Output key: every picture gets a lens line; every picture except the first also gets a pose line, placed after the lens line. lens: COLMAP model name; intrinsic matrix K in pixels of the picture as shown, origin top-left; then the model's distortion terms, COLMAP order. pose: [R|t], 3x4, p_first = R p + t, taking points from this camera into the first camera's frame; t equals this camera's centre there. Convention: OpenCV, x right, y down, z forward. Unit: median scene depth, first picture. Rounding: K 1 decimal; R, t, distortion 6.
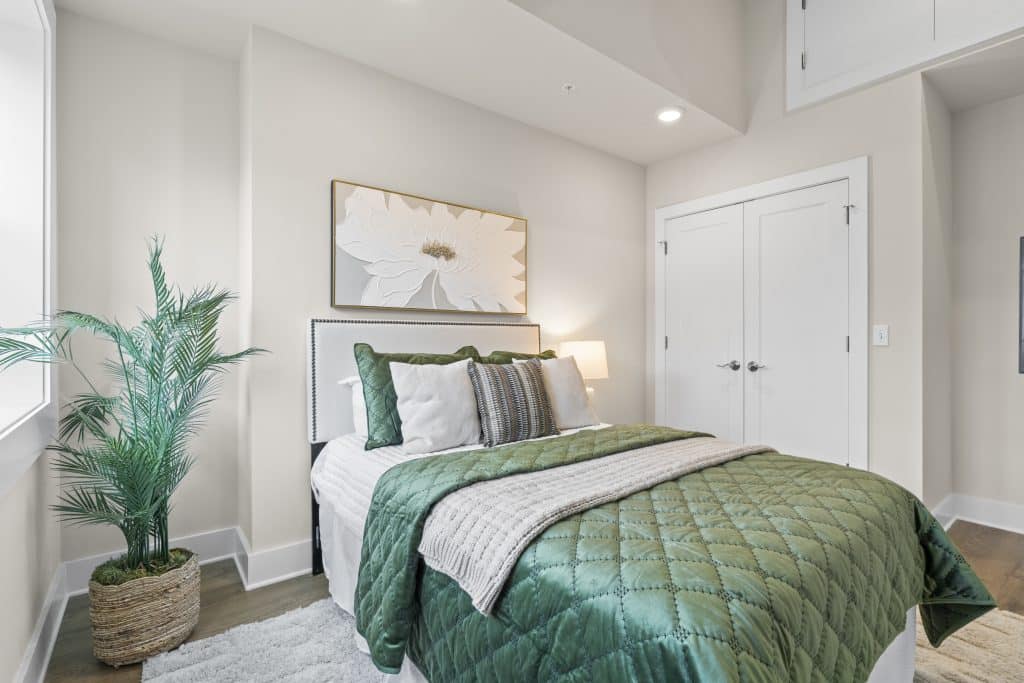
lens RADIAL K [[466.9, 0, 512.0], [0, 466.9, 341.5], [0, 0, 1]] dist [-0.001097, 0.000100]
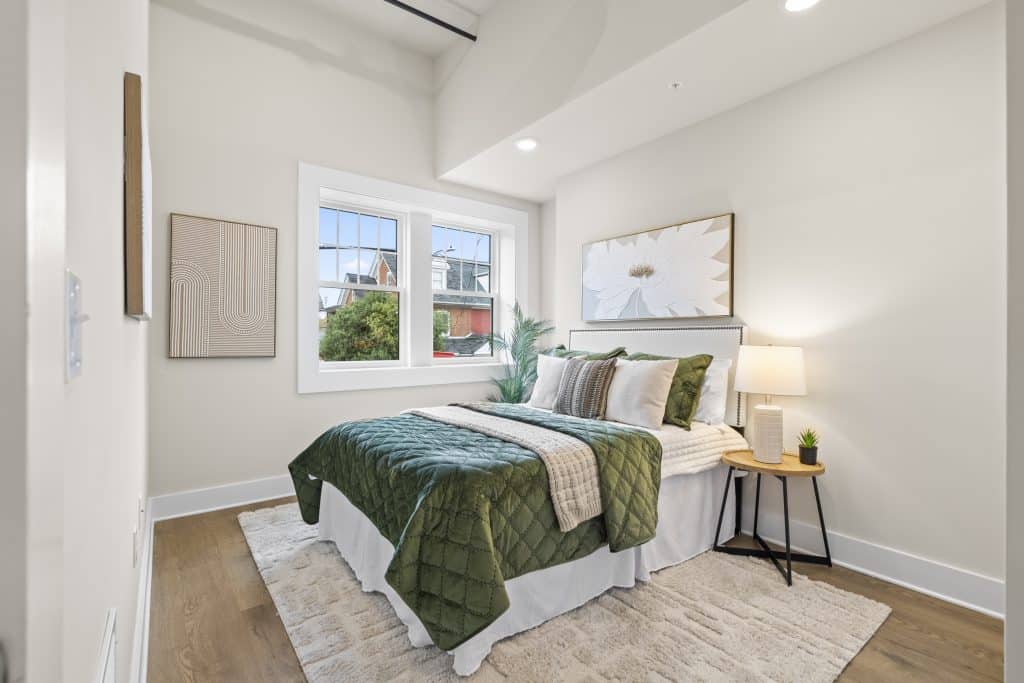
lens RADIAL K [[466.9, 0, 512.0], [0, 466.9, 341.5], [0, 0, 1]] dist [-0.001097, 0.000100]
pose [[-0.020705, 0.006916, -0.999762, 1.066244], [-0.009312, 0.999931, 0.007110, -0.012094], [0.999742, 0.009457, -0.020639, 0.658768]]
